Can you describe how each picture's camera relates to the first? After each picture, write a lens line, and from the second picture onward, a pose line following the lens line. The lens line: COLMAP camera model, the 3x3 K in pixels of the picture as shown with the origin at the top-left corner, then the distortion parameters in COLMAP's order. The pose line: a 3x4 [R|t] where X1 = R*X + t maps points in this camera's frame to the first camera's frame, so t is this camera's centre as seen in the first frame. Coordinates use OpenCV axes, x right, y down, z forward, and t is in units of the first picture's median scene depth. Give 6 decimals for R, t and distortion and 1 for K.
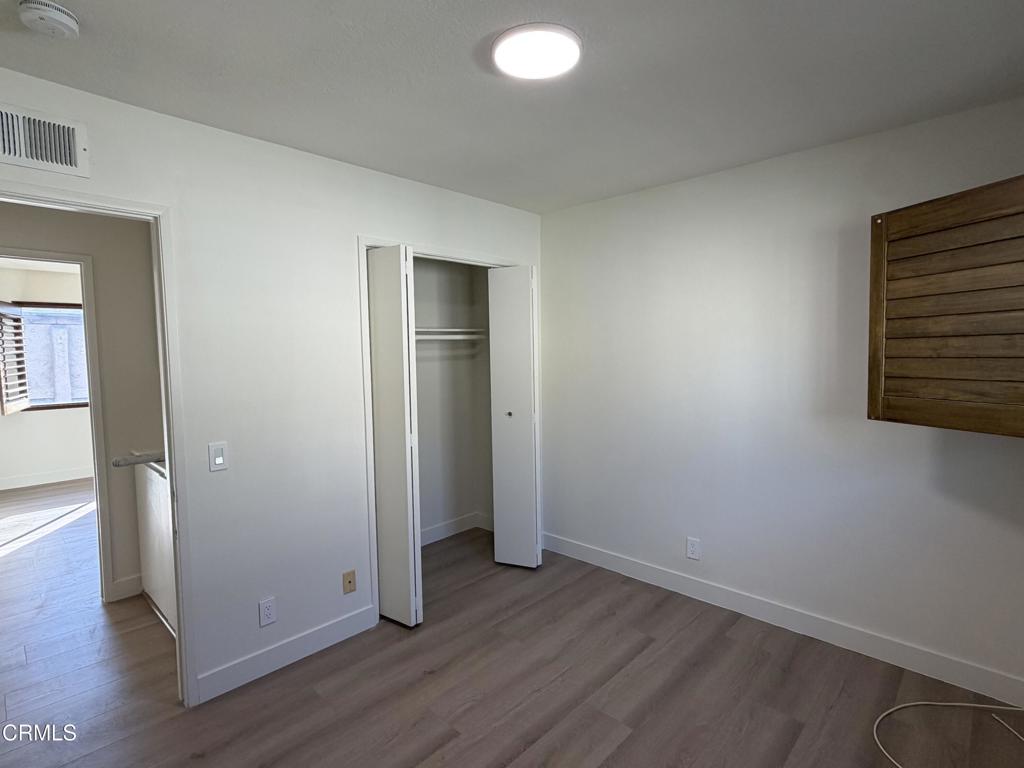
lens RADIAL K [[512.0, 0, 509.4], [0, 512.0, 383.2], [0, 0, 1]] dist [-0.000571, 0.000112]
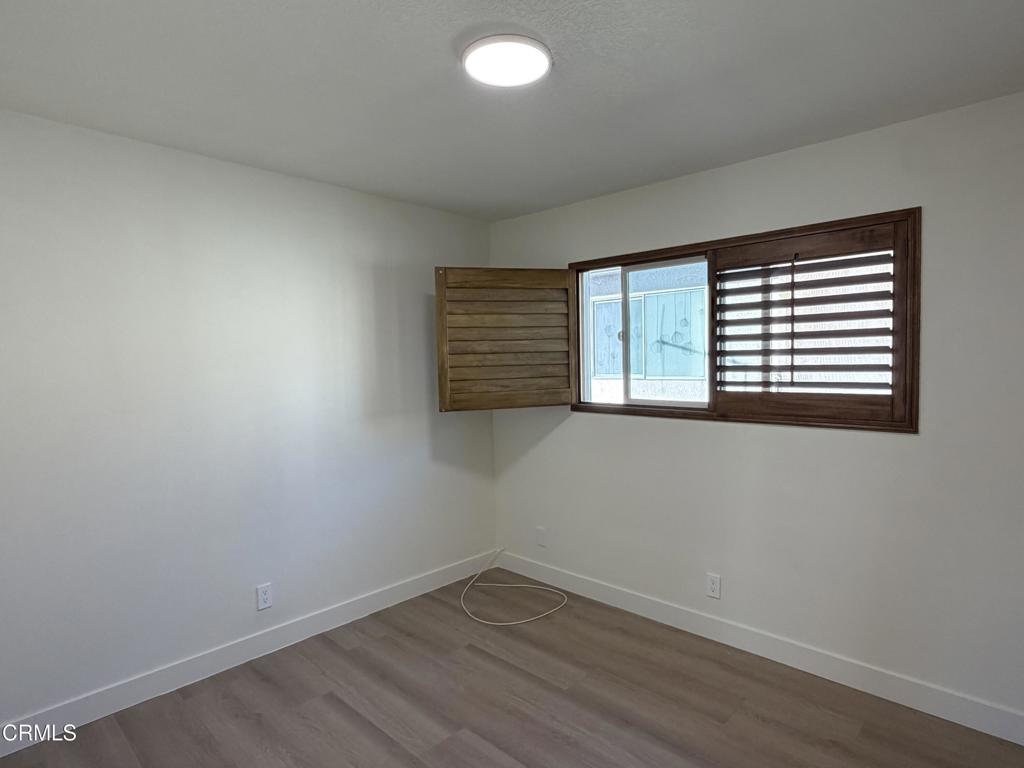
lens RADIAL K [[560.9, 0, 512.0], [0, 560.9, 384.0], [0, 0, 1]] dist [-0.001792, -0.000270]
pose [[-0.003081, -0.021400, 0.999766, -0.869710], [0.082689, 0.996342, 0.021581, -0.023453], [-0.996571, 0.082736, -0.001300, 0.857521]]
